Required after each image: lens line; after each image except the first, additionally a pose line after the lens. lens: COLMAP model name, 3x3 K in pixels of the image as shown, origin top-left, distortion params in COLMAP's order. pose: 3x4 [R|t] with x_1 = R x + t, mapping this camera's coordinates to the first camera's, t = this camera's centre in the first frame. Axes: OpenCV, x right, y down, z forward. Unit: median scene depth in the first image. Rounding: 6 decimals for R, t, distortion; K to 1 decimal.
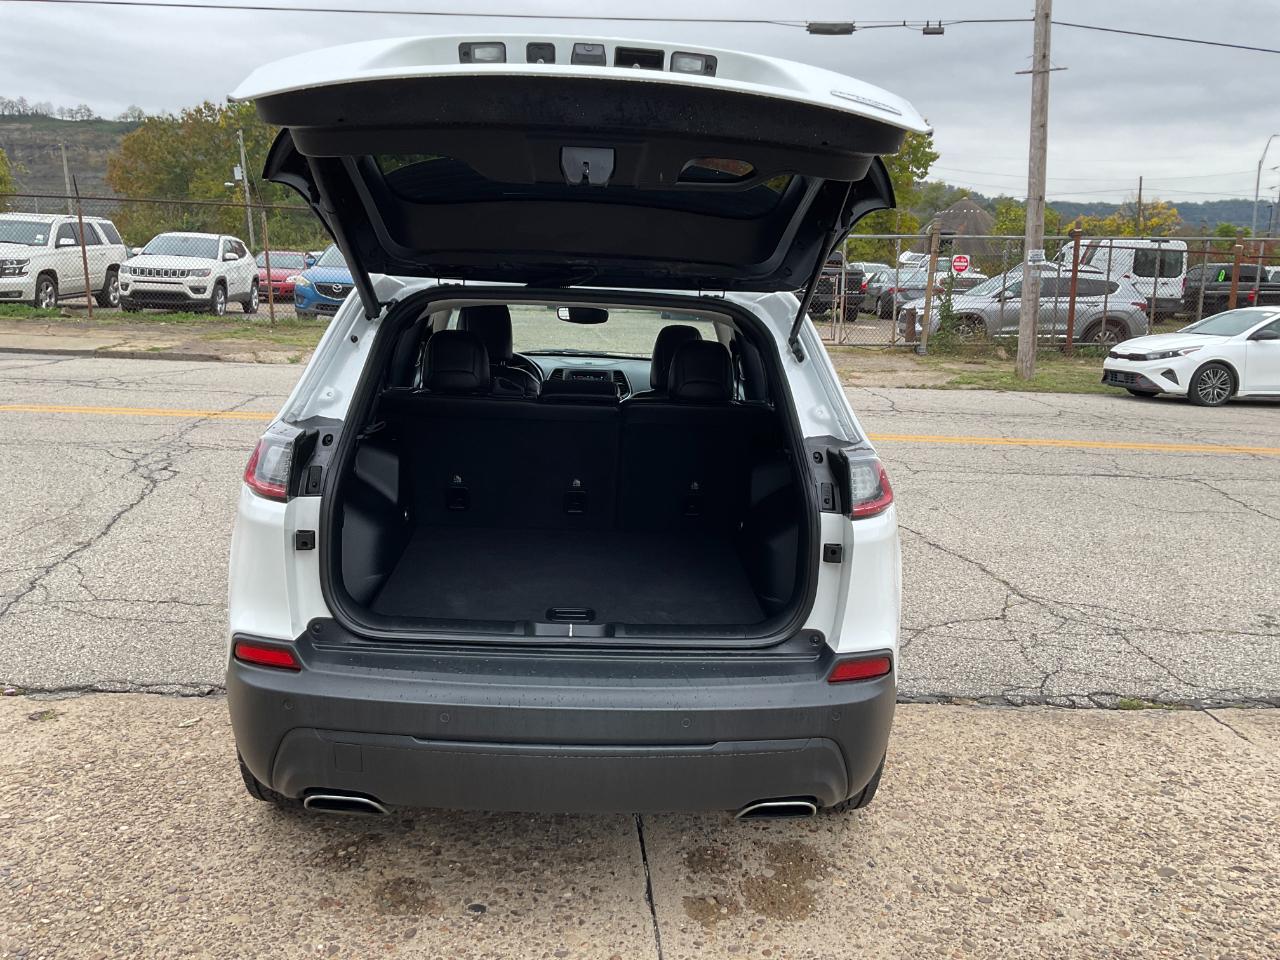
lens RADIAL K [[1057.0, 0, 635.0], [0, 1057.0, 475.5], [0, 0, 1]] dist [0.039627, -0.076111]
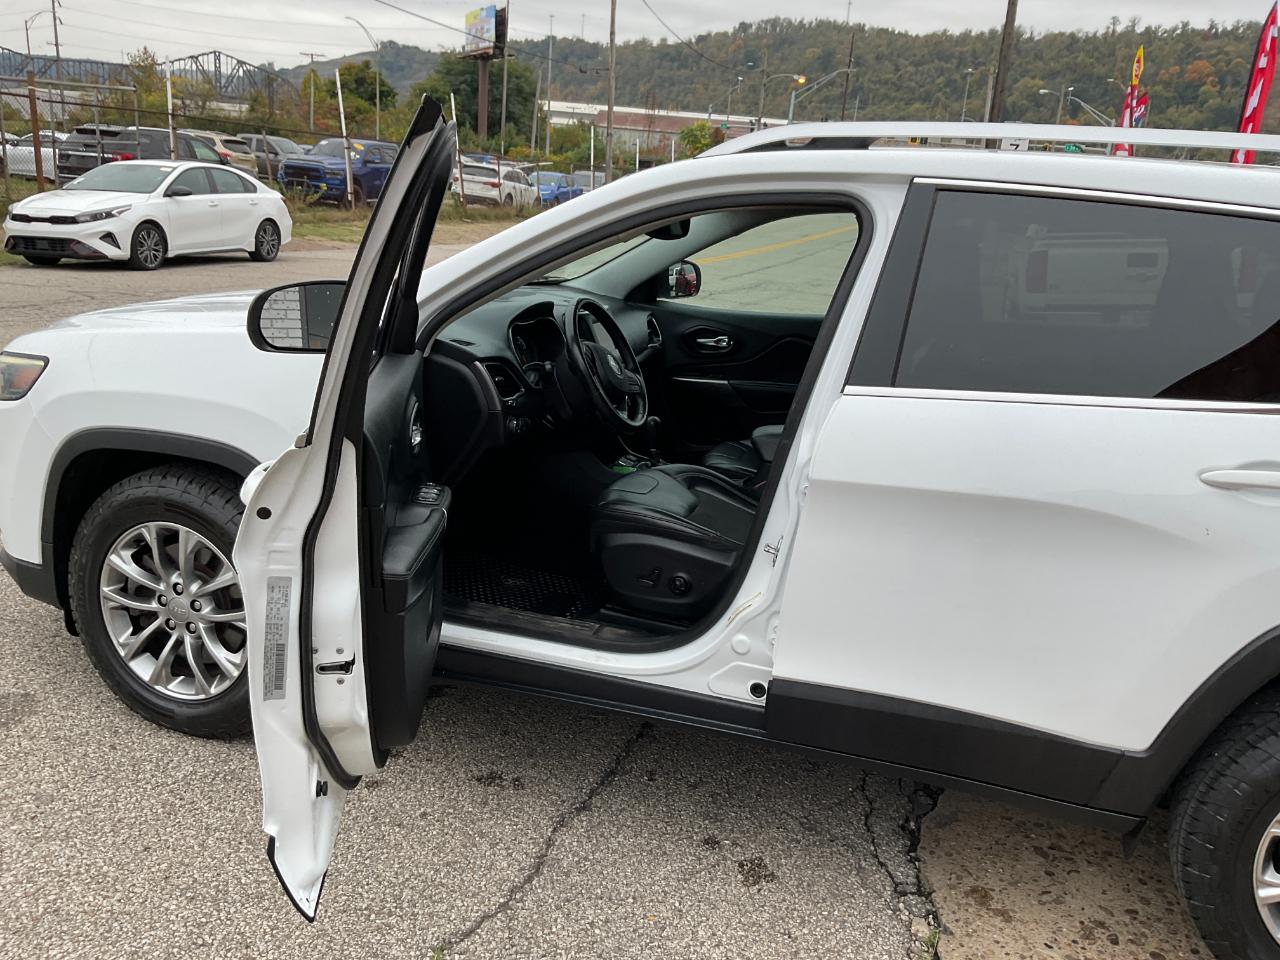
lens RADIAL K [[1057.0, 0, 639.3], [0, 1057.0, 486.8], [0, 0, 1]] dist [0.039627, -0.076111]
pose [[0.343658, -0.265379, 0.900818, -0.513483], [0.122578, 0.963710, 0.237144, -0.123947], [-0.931061, 0.028924, 0.363716, 0.638824]]
